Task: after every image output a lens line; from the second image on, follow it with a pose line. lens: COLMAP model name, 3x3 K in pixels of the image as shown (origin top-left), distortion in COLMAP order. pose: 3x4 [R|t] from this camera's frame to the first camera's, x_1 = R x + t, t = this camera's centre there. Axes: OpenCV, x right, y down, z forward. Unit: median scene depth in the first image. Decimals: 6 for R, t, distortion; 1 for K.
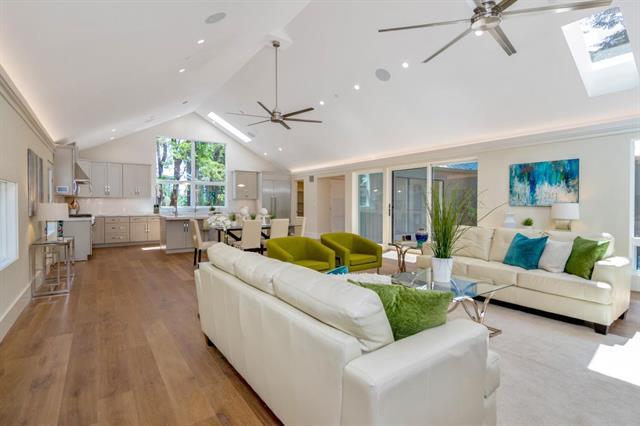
lens RADIAL K [[311.9, 0, 320.8], [0, 311.9, 212.3], [0, 0, 1]] dist [0.001624, 0.000053]
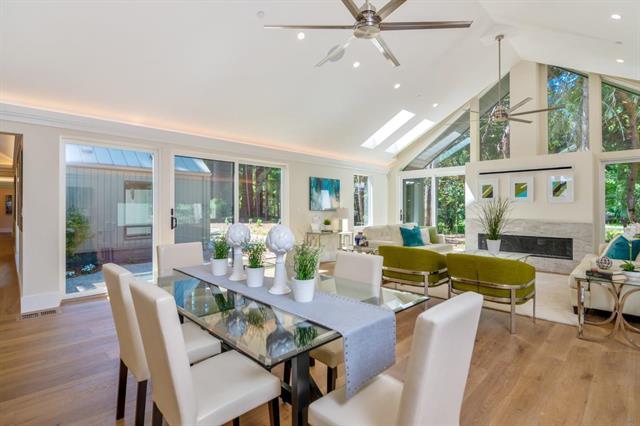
lens RADIAL K [[311.9, 0, 320.0], [0, 311.9, 208.9], [0, 0, 1]] dist [0.001624, 0.000053]
pose [[-0.150023, -0.003321, 0.988677, -0.620709], [0.022544, 0.999723, 0.006779, -0.033701], [-0.988426, 0.023306, -0.149906, 1.166550]]
